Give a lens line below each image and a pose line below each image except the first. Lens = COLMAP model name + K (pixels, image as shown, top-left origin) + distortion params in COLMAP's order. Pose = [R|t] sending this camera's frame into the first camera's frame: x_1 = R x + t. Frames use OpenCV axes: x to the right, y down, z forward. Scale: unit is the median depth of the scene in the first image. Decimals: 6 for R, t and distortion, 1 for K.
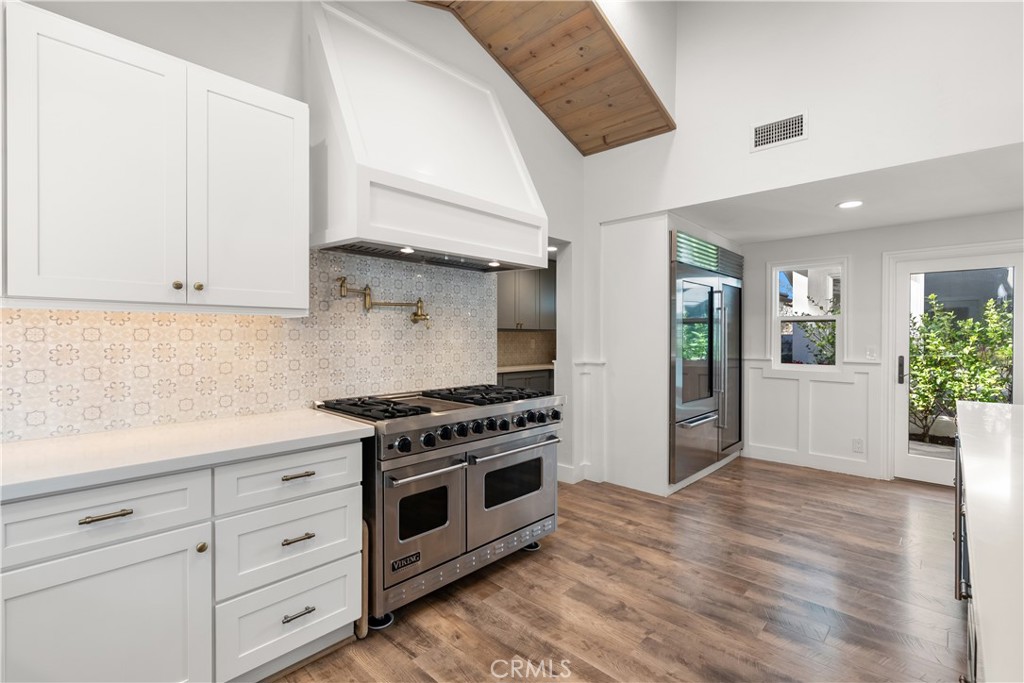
lens RADIAL K [[464.9, 0, 518.8], [0, 464.9, 337.9], [0, 0, 1]] dist [-0.003639, -0.000161]
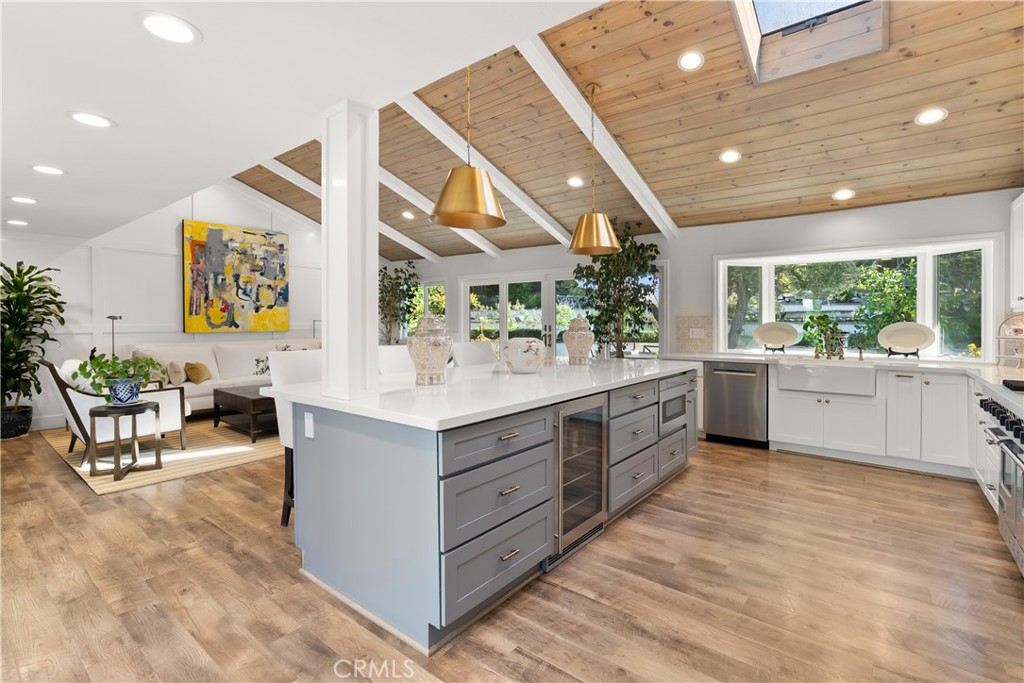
lens RADIAL K [[467.0, 0, 507.4], [0, 467.0, 334.7], [0, 0, 1]] dist [-0.003449, 0.000708]
pose [[-0.997092, -0.005390, -0.076011, 0.913358], [-0.008309, 0.999238, 0.038141, -0.003441], [0.075747, 0.038662, -0.996377, 1.642016]]
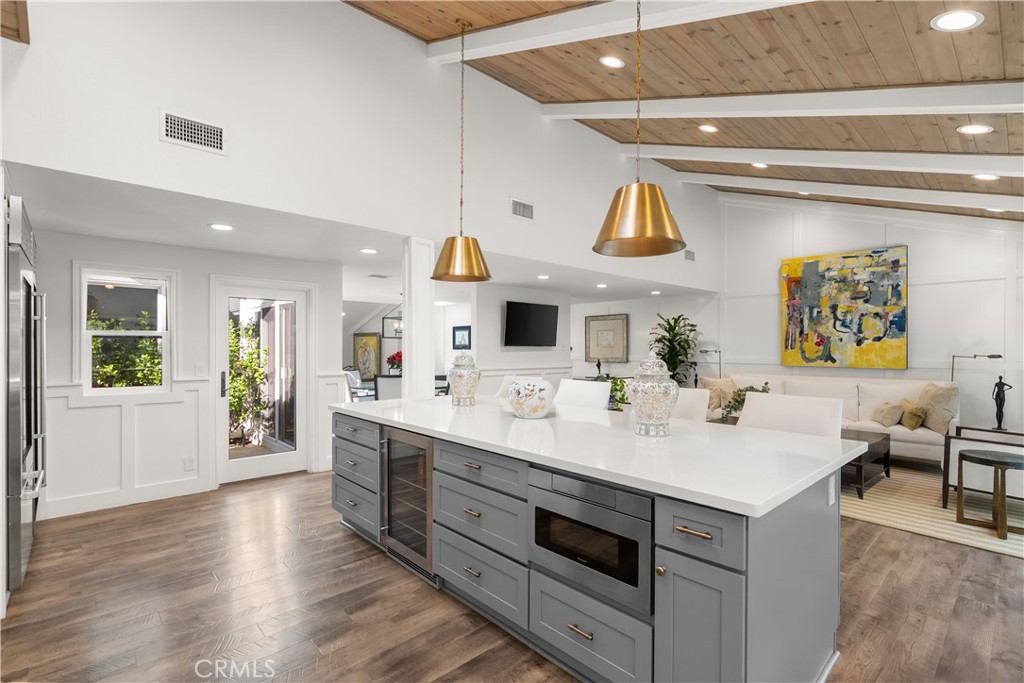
lens RADIAL K [[484.8, 0, 516.3], [0, 484.8, 346.9], [0, 0, 1]] dist [-0.023261, 0.011116]
pose [[0.068435, -0.005592, 0.997640, -0.396383], [0.005183, 0.999973, 0.005249, -0.033208], [-0.997642, 0.004811, 0.068462, 0.370584]]
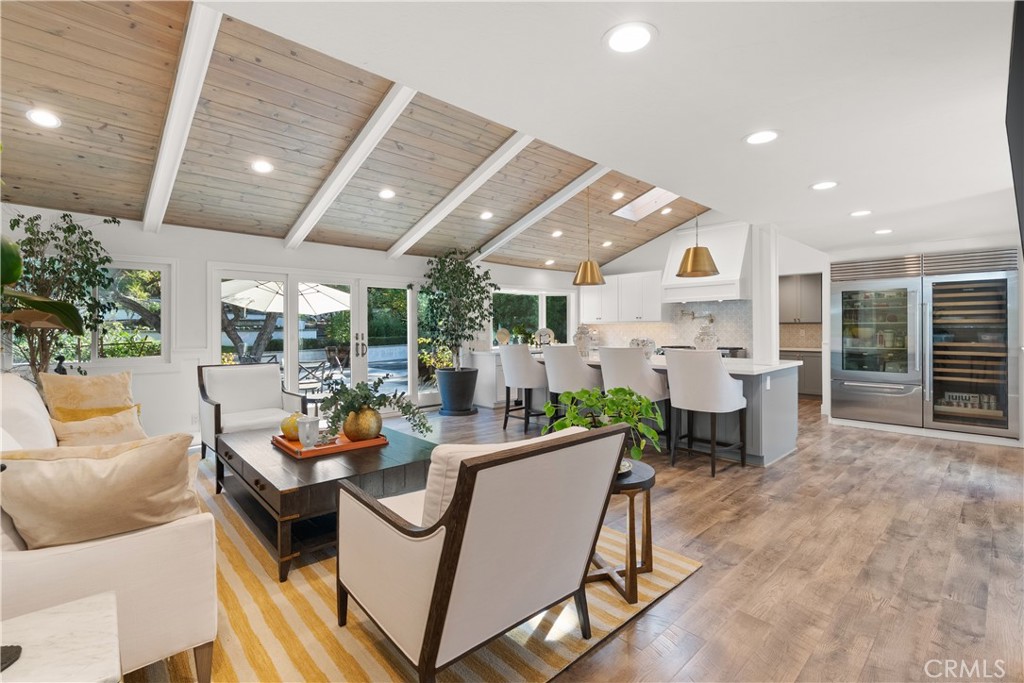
lens RADIAL K [[470.8, 0, 514.2], [0, 470.8, 322.5], [0, 0, 1]] dist [0.001702, 0.000326]
pose [[-0.063716, -0.017954, -0.997807, 2.906231], [-0.004669, 0.999833, -0.017692, 0.025333], [0.997957, 0.003531, -0.063789, -0.014204]]
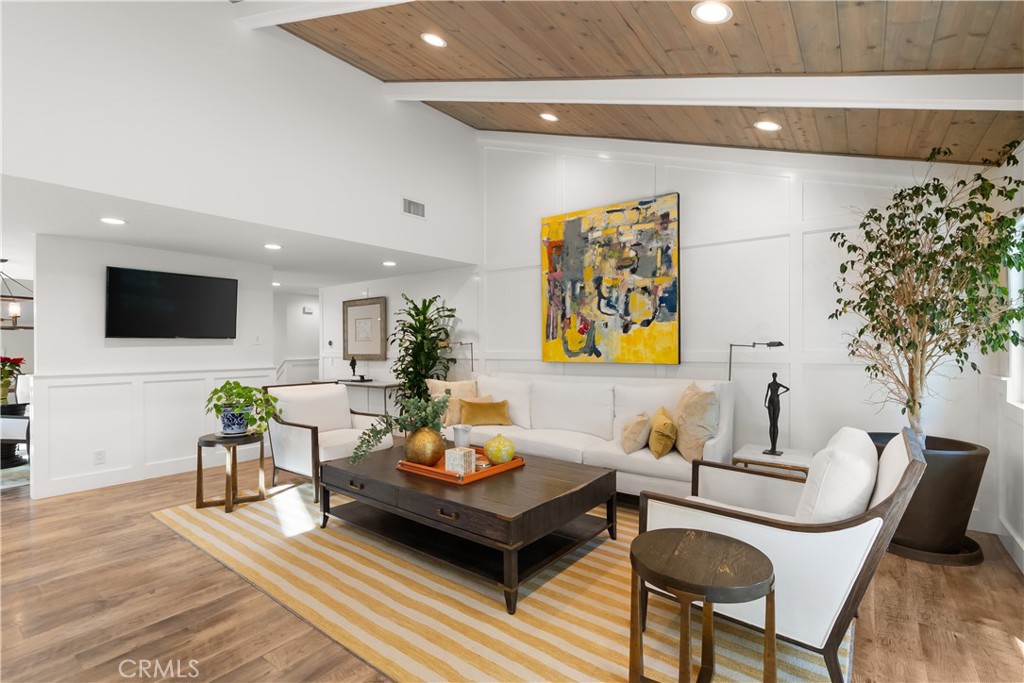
lens RADIAL K [[474.6, 0, 513.4], [0, 474.6, 348.4], [0, 0, 1]] dist [-0.005781, -0.000035]
pose [[-0.106954, -0.012603, 0.994184, 0.463544], [0.014367, 0.999796, 0.014220, 0.009525], [-0.994160, 0.015804, -0.106751, -0.603580]]
